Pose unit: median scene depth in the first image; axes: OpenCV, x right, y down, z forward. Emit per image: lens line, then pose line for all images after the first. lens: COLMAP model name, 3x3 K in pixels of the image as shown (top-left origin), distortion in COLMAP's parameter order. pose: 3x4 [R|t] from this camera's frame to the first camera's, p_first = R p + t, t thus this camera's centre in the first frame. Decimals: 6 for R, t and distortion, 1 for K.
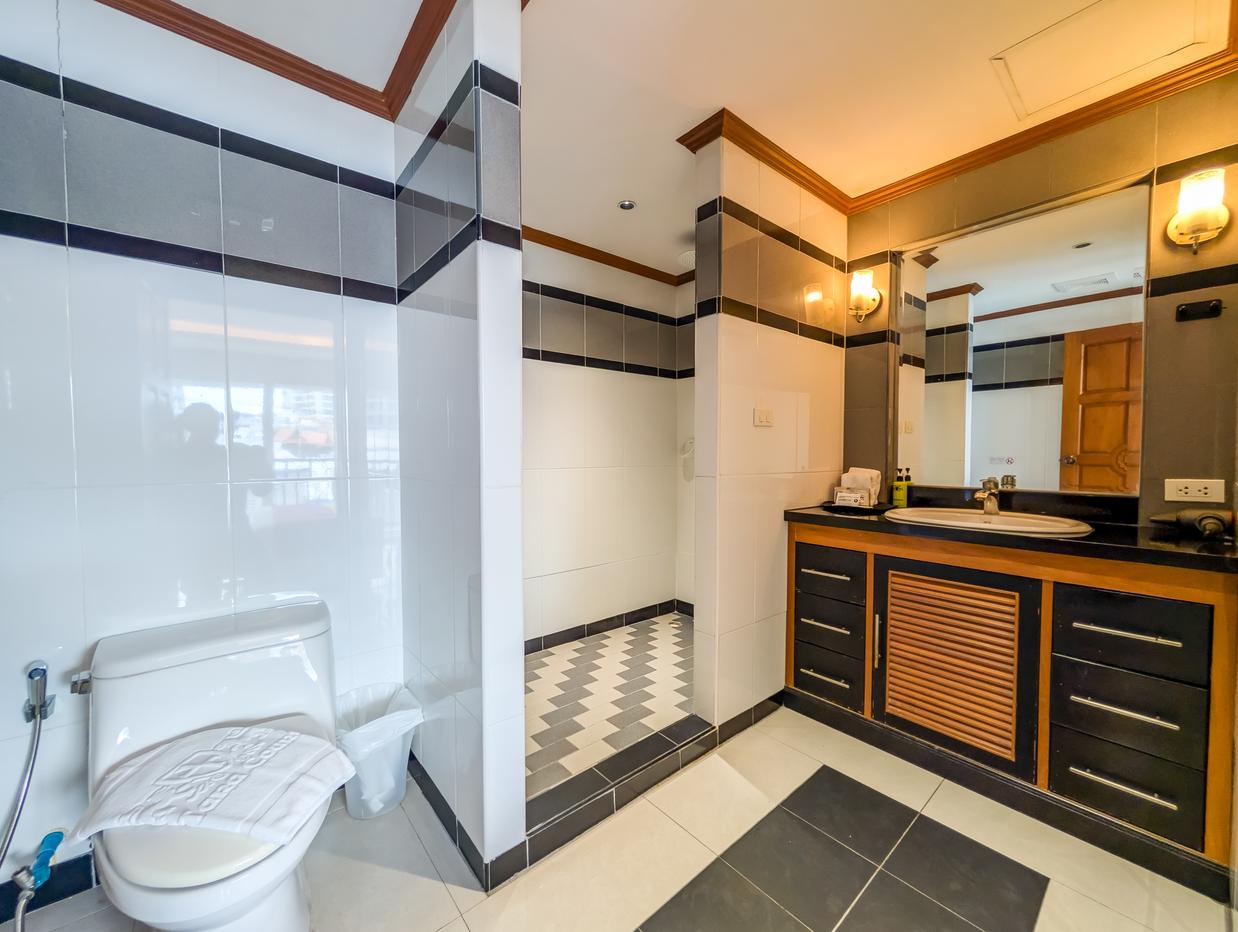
lens RADIAL K [[479.6, 0, 617.4], [0, 479.6, 469.2], [0, 0, 1]] dist [0.000316, -0.000128]
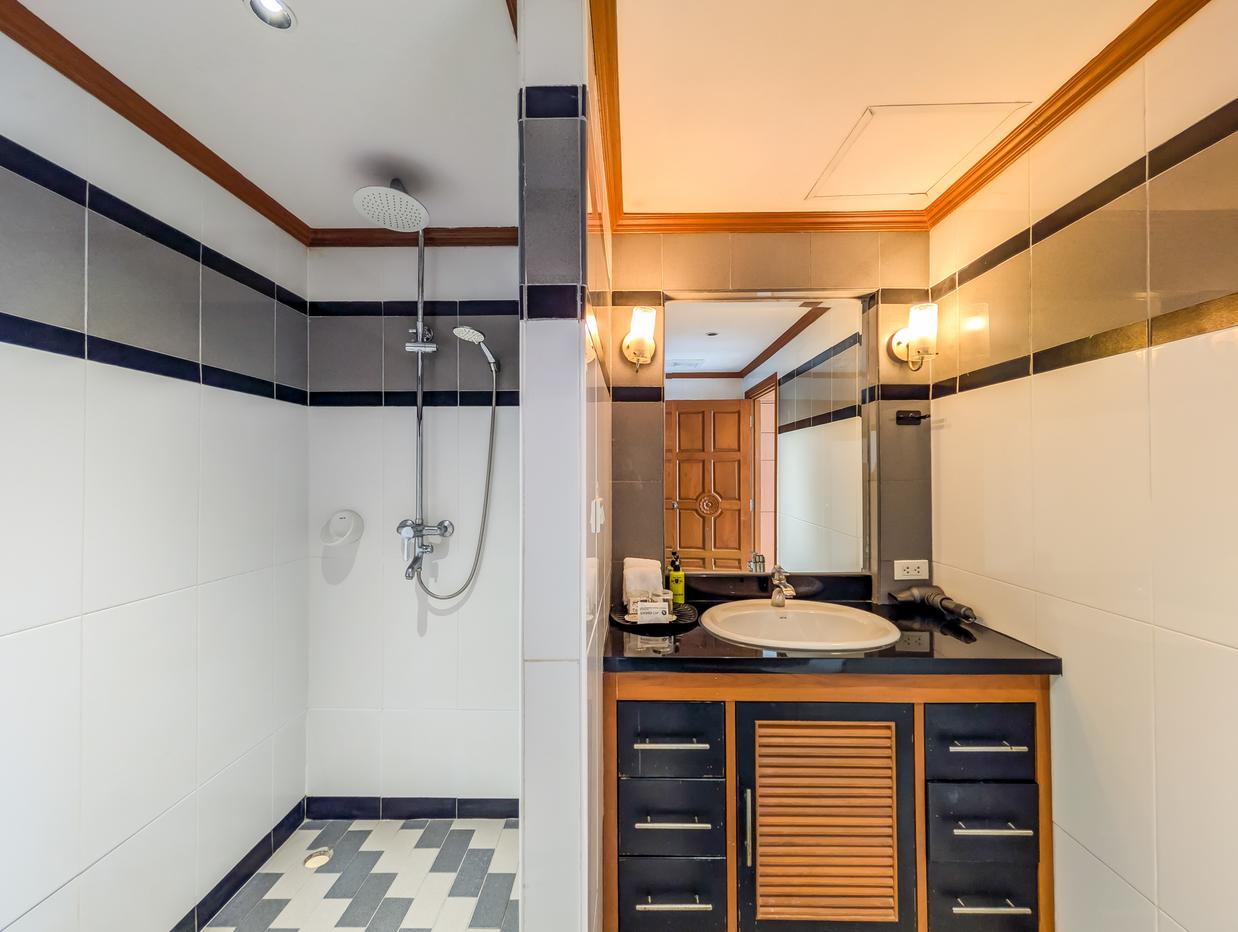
lens RADIAL K [[479.6, 0, 617.4], [0, 479.6, 469.2], [0, 0, 1]] dist [0.000316, -0.000128]
pose [[0.650531, 0.006957, 0.759447, -0.131297], [0.028398, 0.999036, -0.033477, -0.153978], [-0.758948, 0.043345, 0.649707, 0.652866]]
